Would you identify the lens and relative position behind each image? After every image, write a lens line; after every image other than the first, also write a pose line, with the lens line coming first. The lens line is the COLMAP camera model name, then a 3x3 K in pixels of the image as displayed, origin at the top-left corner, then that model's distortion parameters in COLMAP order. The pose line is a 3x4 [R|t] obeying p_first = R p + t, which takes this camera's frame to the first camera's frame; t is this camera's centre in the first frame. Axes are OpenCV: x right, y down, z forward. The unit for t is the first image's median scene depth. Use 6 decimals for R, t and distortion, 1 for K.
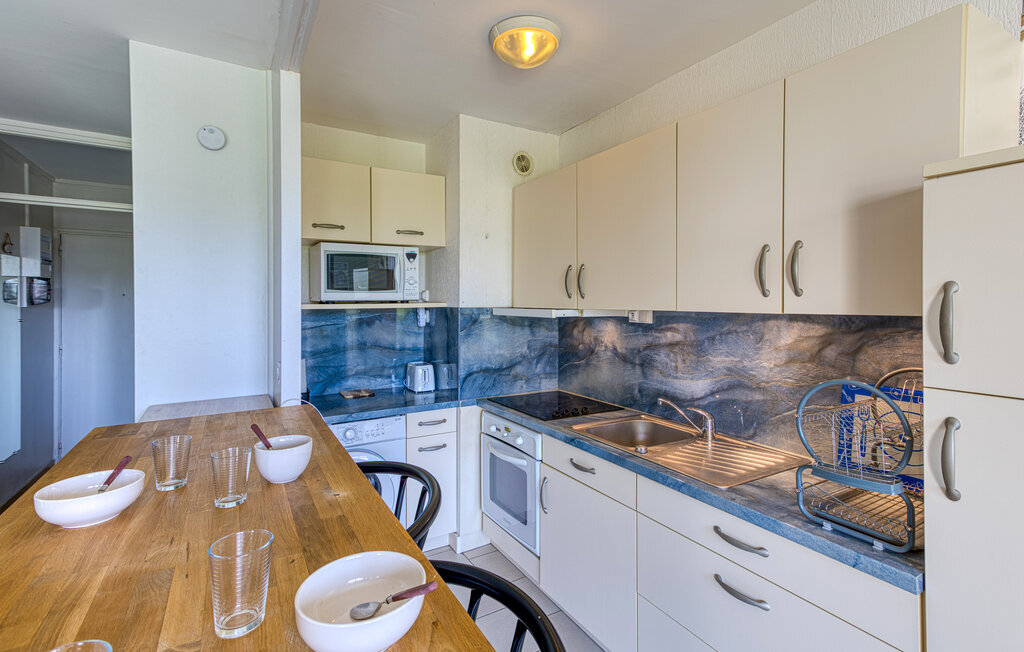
lens RADIAL K [[466.0, 0, 517.6], [0, 466.0, 301.0], [0, 0, 1]] dist [0.019653, 0.000125]
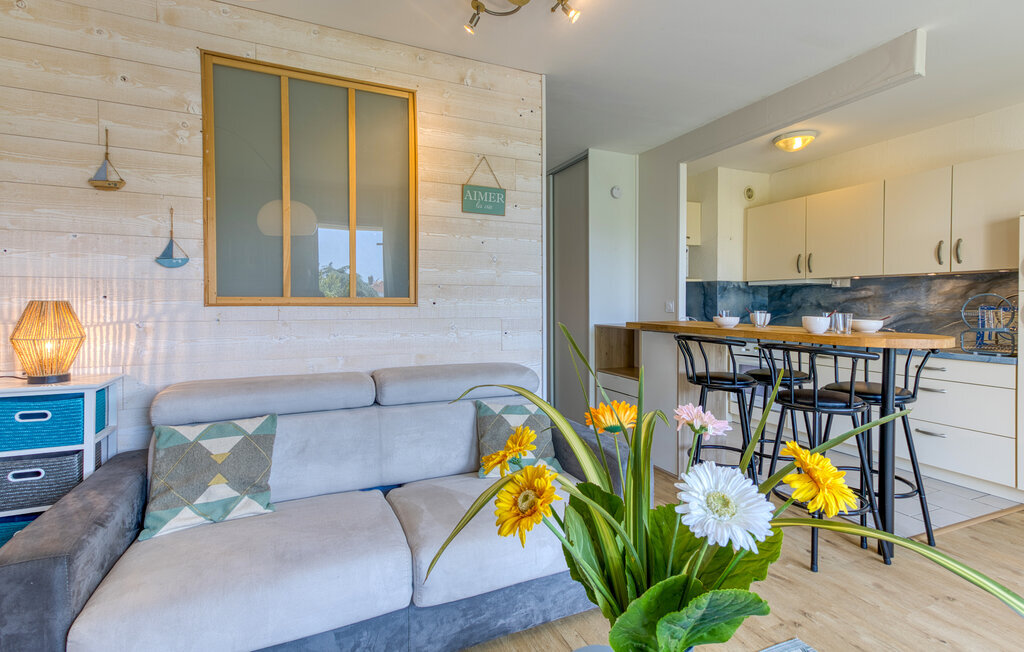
lens RADIAL K [[464.4, 0, 509.1], [0, 464.4, 304.9], [0, 0, 1]] dist [0.002820, 0.000209]
pose [[0.989275, 0.001799, -0.146054, -0.894287], [-0.000625, 0.999967, 0.008084, 0.127441], [0.146064, -0.007906, 0.989244, -1.126181]]
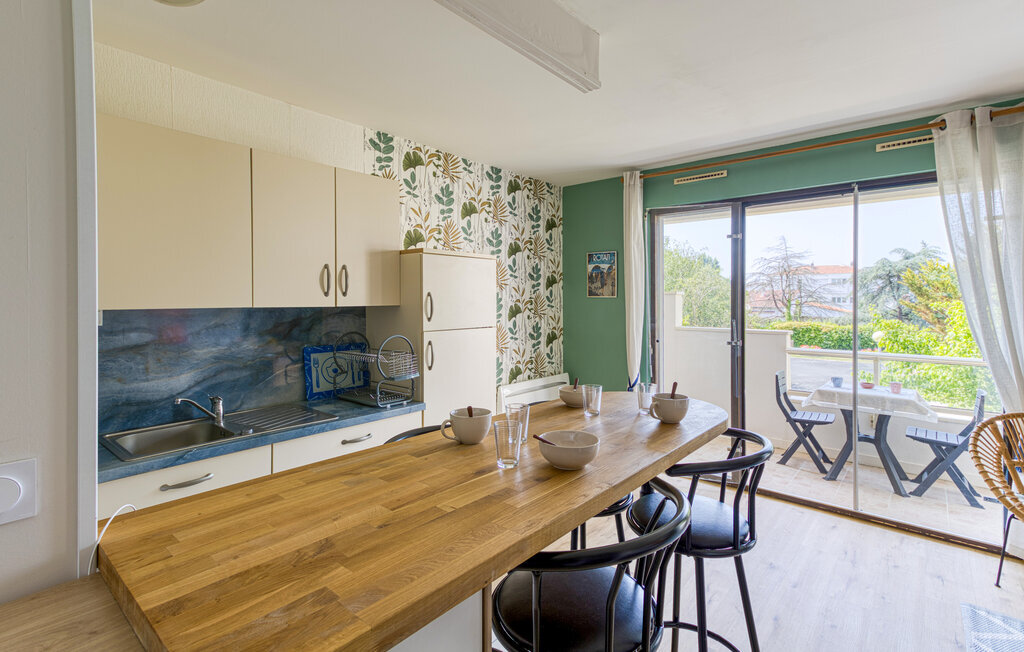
lens RADIAL K [[480.6, 0, 513.4], [0, 480.6, 300.0], [0, 0, 1]] dist [0.022233, 0.000722]
pose [[-0.316854, -0.006327, 0.948453, -0.968480], [-0.004992, 0.999975, 0.005003, -0.006441], [-0.948461, -0.003150, -0.316878, 0.721696]]
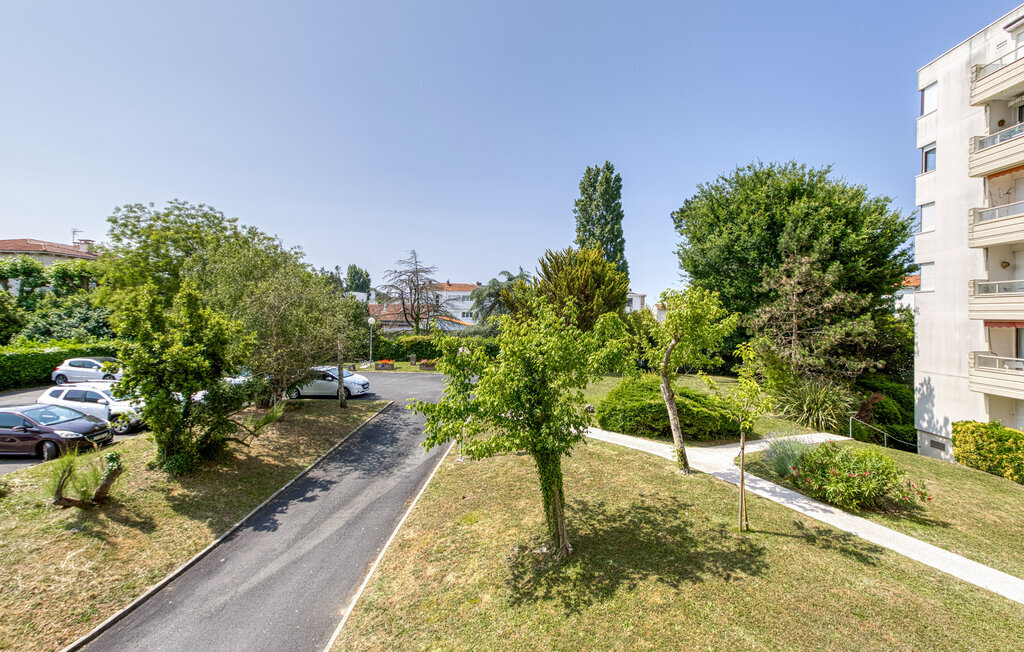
lens RADIAL K [[486.3, 0, 540.9], [0, 486.3, 306.2], [0, 0, 1]] dist [0.028428, 0.000405]
pose [[-0.865963, -0.006341, 0.500068, -0.022710], [-0.018189, 0.999657, -0.018821, 0.005829], [-0.499777, -0.025393, -0.865782, -1.844426]]
